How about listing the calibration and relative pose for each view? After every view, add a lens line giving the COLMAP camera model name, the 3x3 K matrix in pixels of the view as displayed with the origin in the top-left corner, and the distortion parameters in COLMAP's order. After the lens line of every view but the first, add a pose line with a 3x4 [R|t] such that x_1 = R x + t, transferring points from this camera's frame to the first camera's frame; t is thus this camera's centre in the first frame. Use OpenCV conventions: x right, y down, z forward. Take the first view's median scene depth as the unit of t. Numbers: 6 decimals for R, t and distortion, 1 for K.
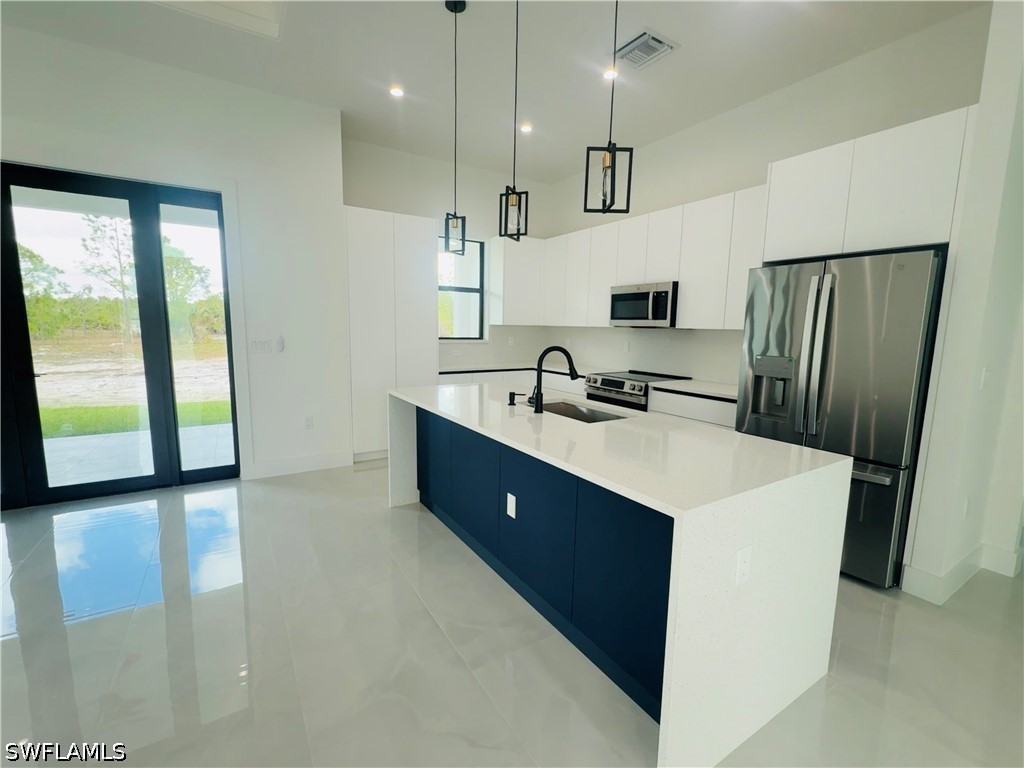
lens RADIAL K [[455.4, 0, 510.1], [0, 455.4, 386.6], [0, 0, 1]] dist [0.002733, 0.000317]
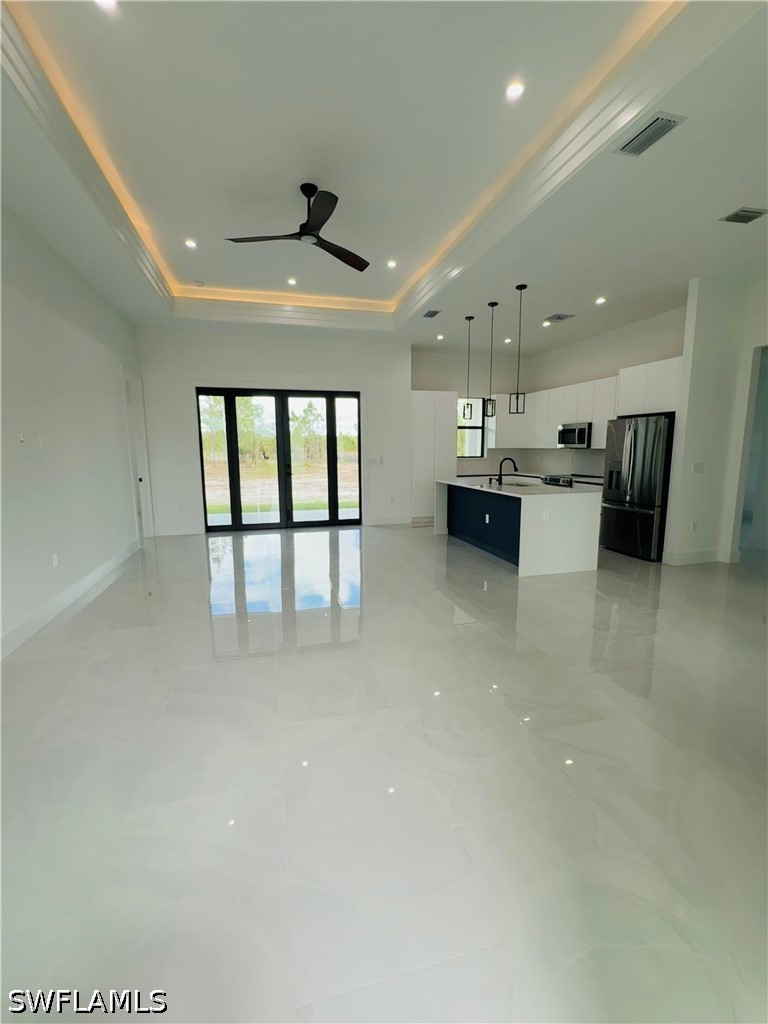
lens RADIAL K [[441.4, 0, 387.7], [0, 441.4, 520.2], [0, 0, 1]] dist [-0.015670, -0.000111]
pose [[0.957579, 0.023240, -0.287232, 0.104087], [-0.014437, 0.999360, 0.032730, 0.110453], [0.287808, -0.027195, 0.957302, -0.907763]]
